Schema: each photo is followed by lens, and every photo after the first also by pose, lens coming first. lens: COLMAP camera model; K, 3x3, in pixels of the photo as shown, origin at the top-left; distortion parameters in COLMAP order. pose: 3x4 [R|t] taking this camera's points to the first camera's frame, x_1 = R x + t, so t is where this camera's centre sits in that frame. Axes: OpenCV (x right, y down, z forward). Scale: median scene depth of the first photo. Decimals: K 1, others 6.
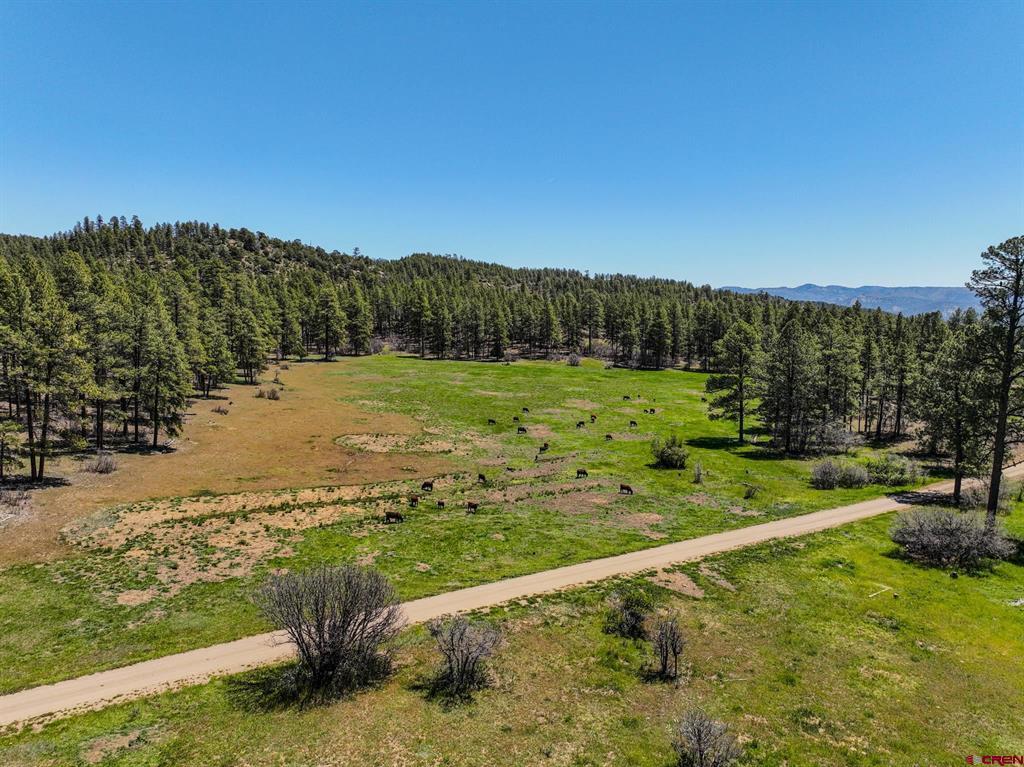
lens RADIAL K [[722.9, 0, 510.8], [0, 722.9, 377.3], [0, 0, 1]] dist [0.011646, 0.007183]
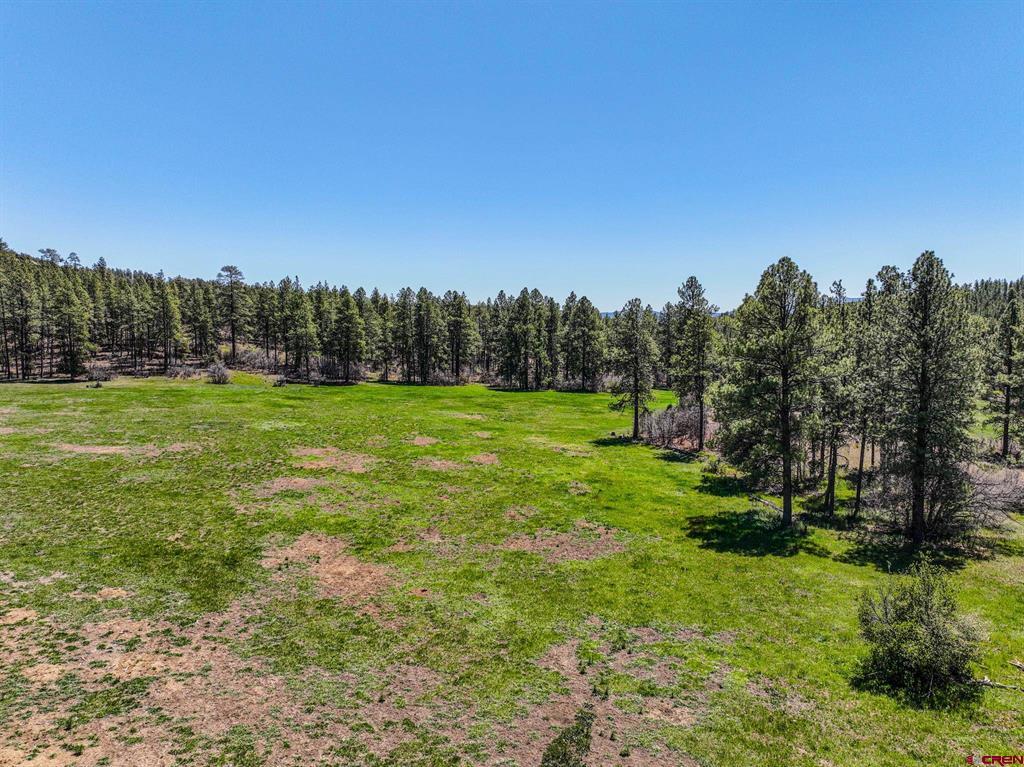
lens RADIAL K [[722.9, 0, 514.5], [0, 722.9, 375.8], [0, 0, 1]] dist [0.011646, 0.007183]
pose [[0.839174, -0.036700, 0.542623, -0.036485], [0.049674, 0.998722, -0.009272, -0.004293], [-0.541590, 0.034735, 0.839925, 0.333196]]
